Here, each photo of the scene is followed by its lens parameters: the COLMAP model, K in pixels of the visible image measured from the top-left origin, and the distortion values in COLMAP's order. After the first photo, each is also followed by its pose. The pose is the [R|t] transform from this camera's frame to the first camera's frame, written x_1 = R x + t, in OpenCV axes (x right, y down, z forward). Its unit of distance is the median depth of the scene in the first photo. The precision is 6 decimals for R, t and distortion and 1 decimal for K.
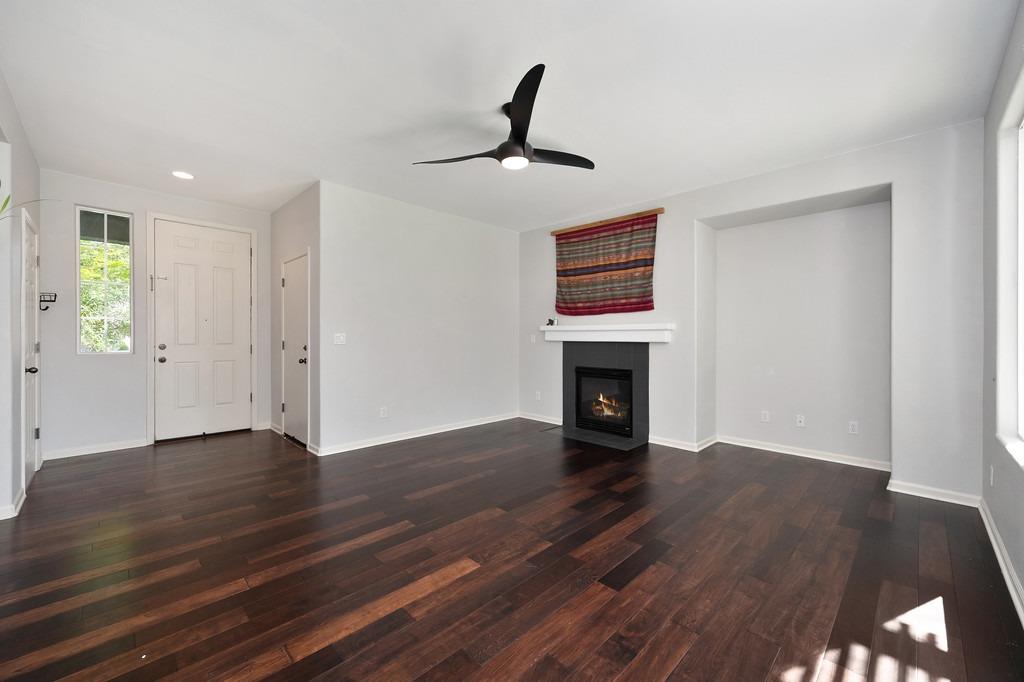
lens RADIAL K [[405.9, 0, 515.5], [0, 405.9, 337.1], [0, 0, 1]] dist [-0.000939, 0.001132]
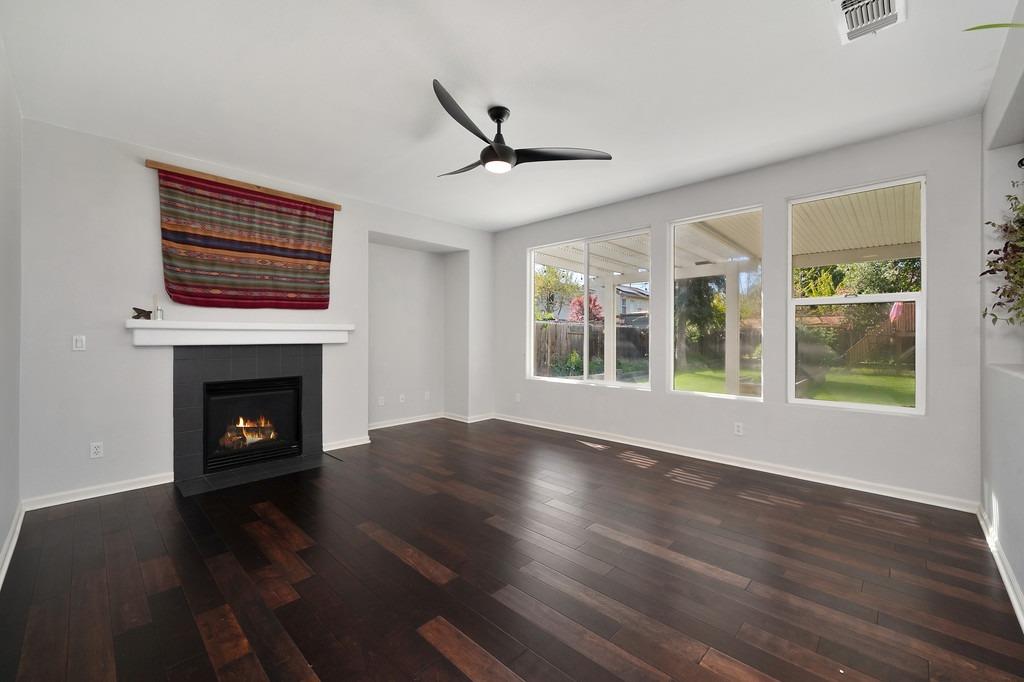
lens RADIAL K [[405.9, 0, 513.6], [0, 405.9, 336.4], [0, 0, 1]] dist [-0.000939, 0.001132]
pose [[-0.010825, -0.002806, 0.999937, -0.564504], [0.005500, 0.999981, 0.002865, -0.003710], [-0.999926, 0.005531, -0.010810, 0.539871]]
